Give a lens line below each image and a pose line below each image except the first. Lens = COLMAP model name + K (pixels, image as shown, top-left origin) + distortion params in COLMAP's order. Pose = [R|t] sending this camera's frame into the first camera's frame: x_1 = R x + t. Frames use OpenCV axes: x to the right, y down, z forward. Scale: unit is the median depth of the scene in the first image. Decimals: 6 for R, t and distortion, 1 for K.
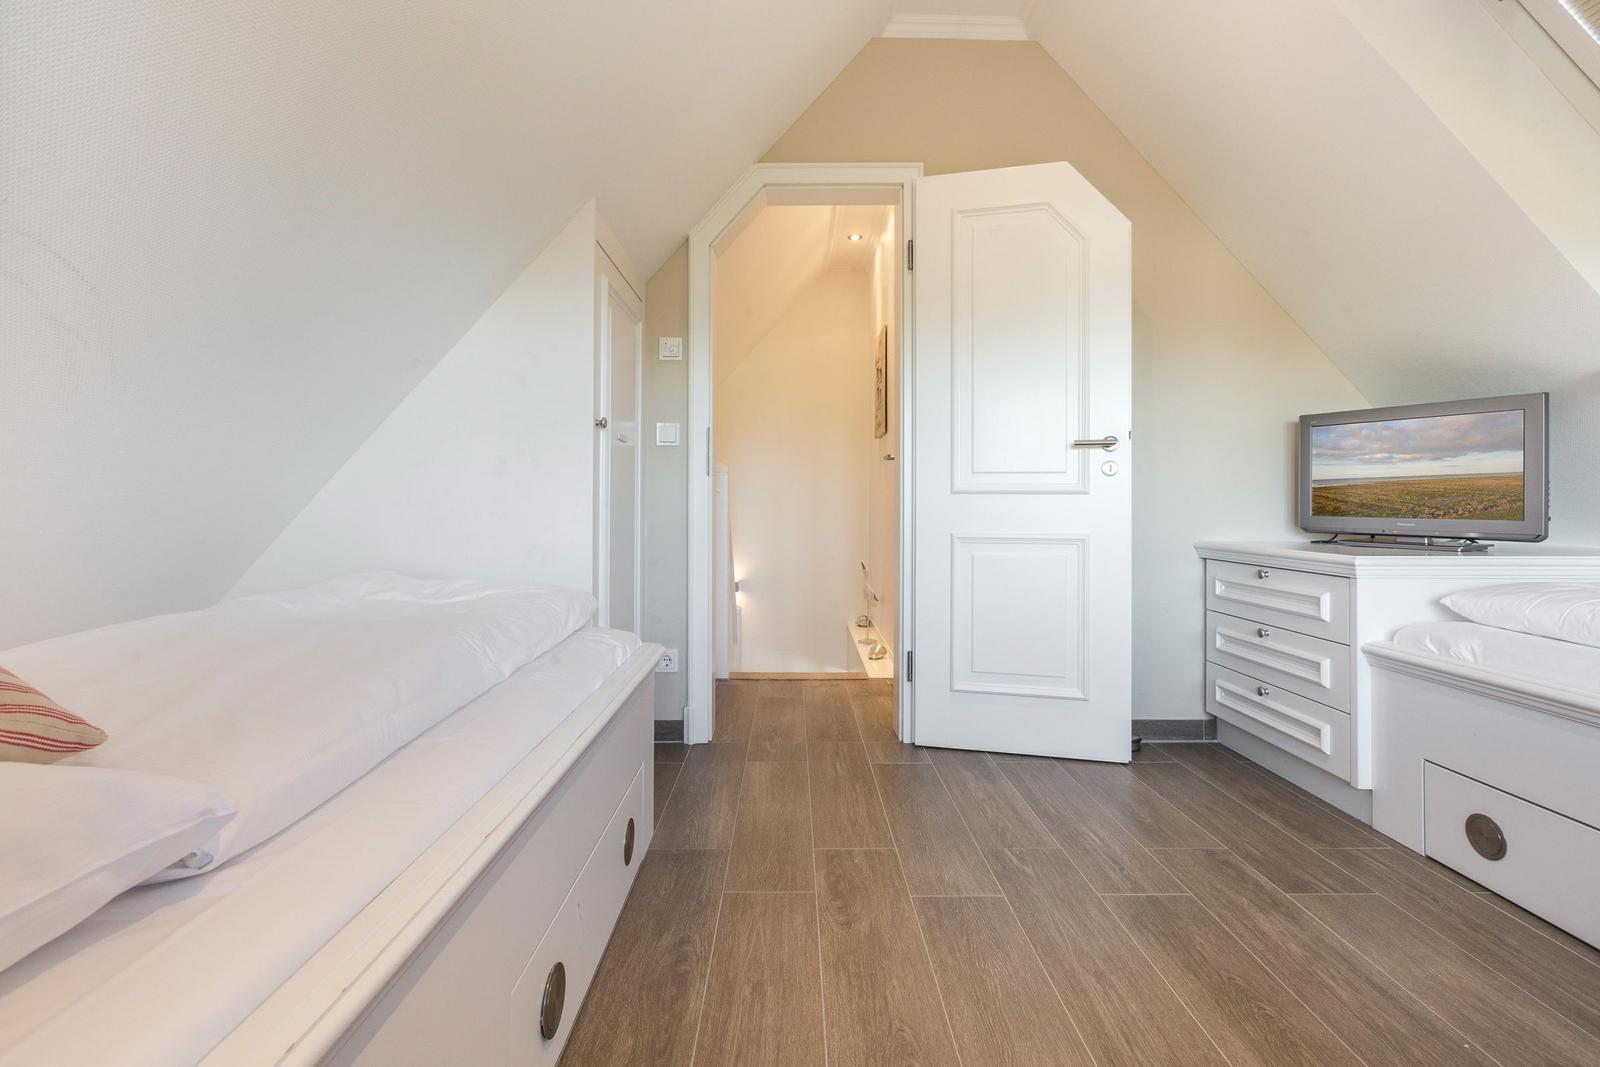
lens RADIAL K [[742.9, 0, 787.5], [0, 742.9, 523.9], [0, 0, 1]] dist [-0.000772, 0.000319]
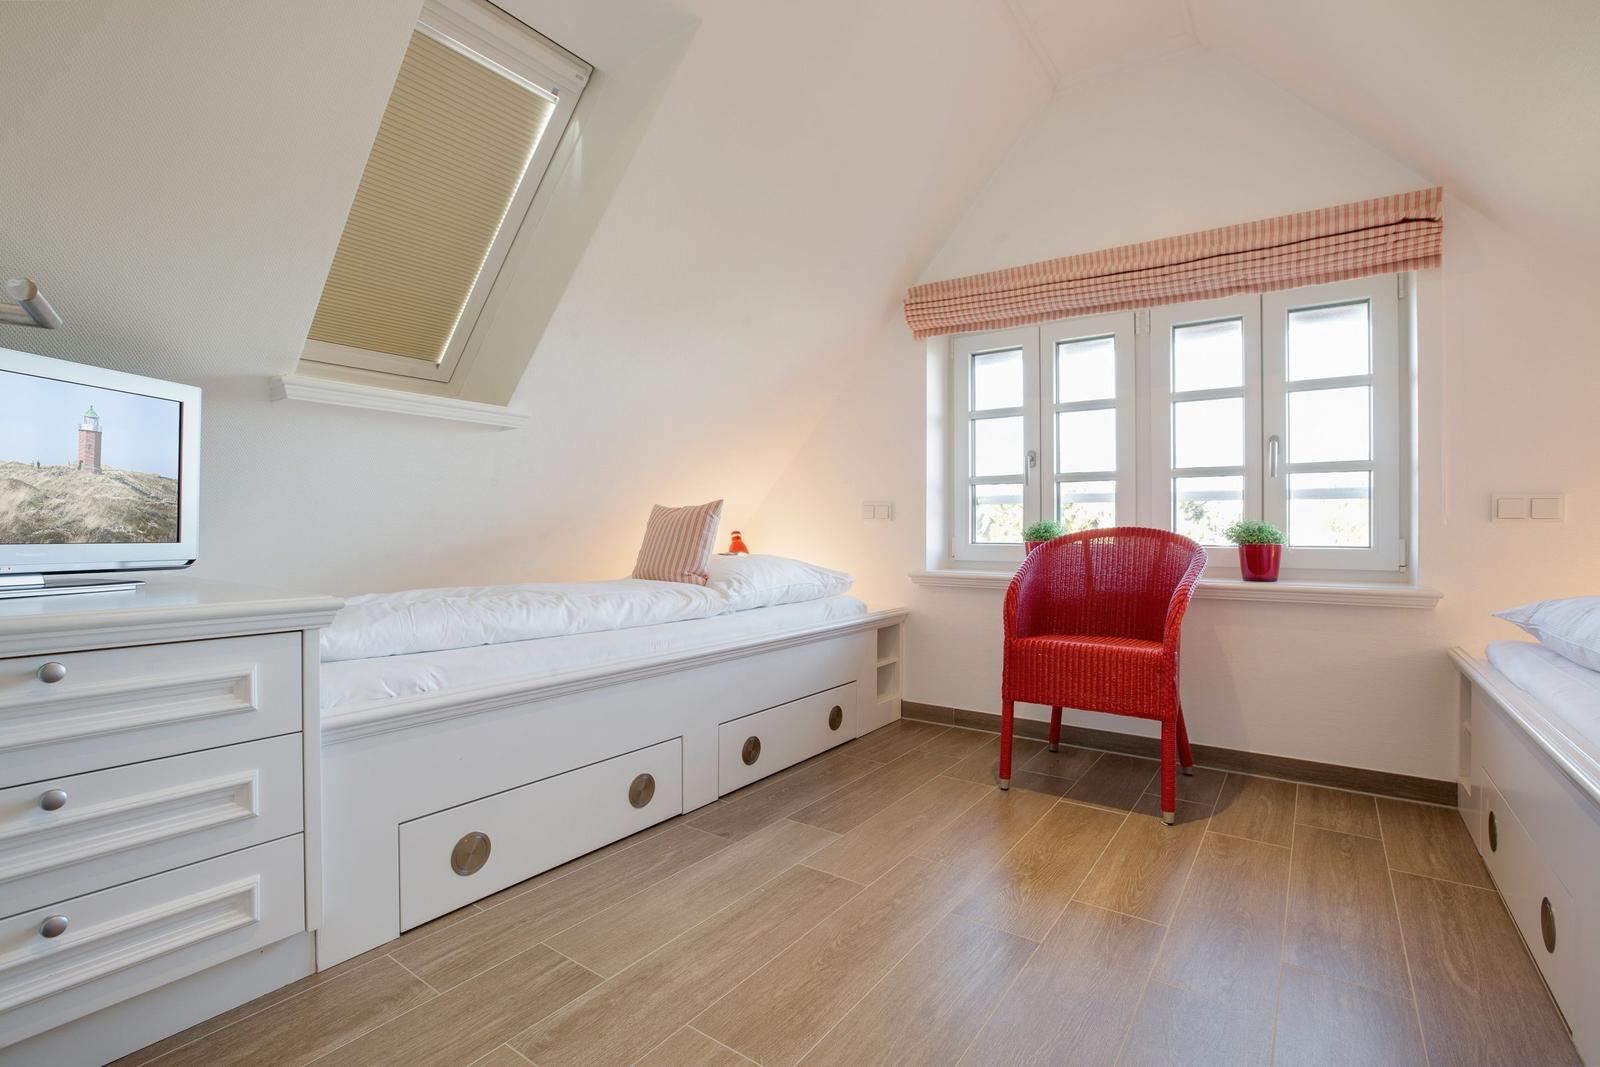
lens RADIAL K [[742.9, 0, 787.5], [0, 742.9, 523.9], [0, 0, 1]] dist [-0.000772, 0.000319]
pose [[-0.810468, -0.006330, 0.585748, 0.001297], [0.003654, 0.999868, 0.015861, -0.031768], [-0.585771, 0.014995, -0.810338, 1.191976]]
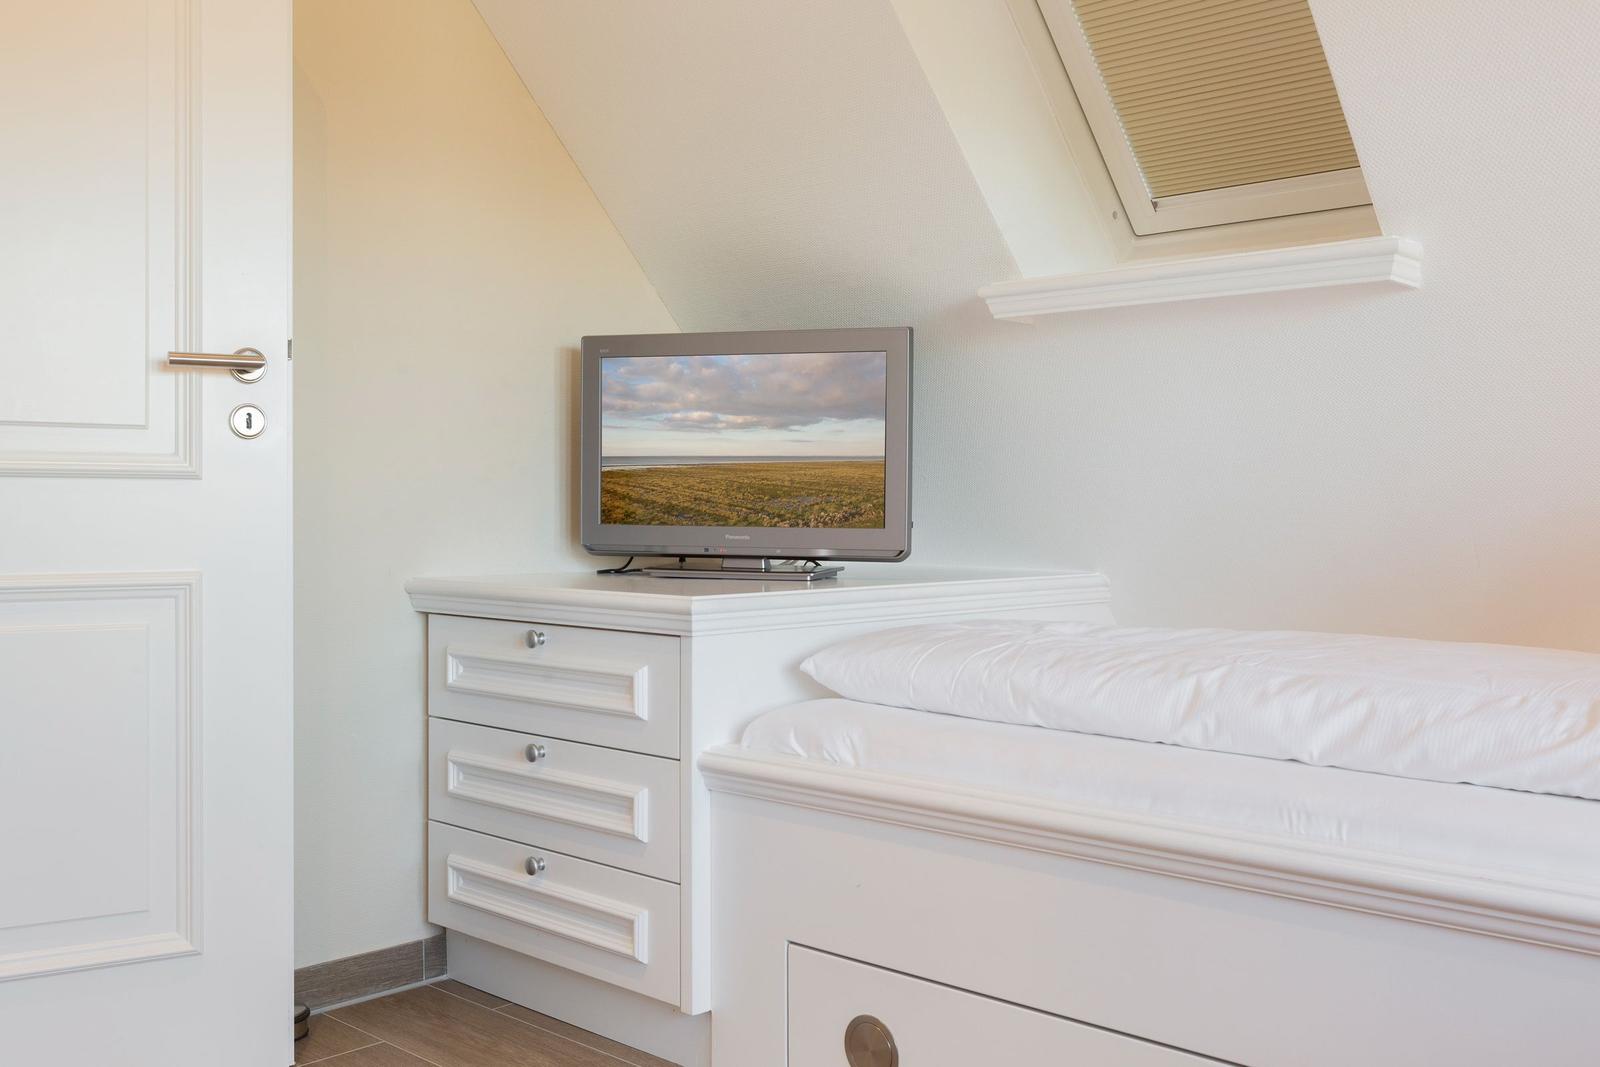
lens RADIAL K [[1537.1, 0, 800.0], [0, 1537.1, 533.5], [0, 0, 1]] dist [-0.006507, 0.003586]
pose [[0.690760, -0.015262, 0.722923, 0.000101], [0.019864, 0.999800, 0.002127, -0.003619], [-0.722811, 0.012890, 0.690925, 0.136799]]
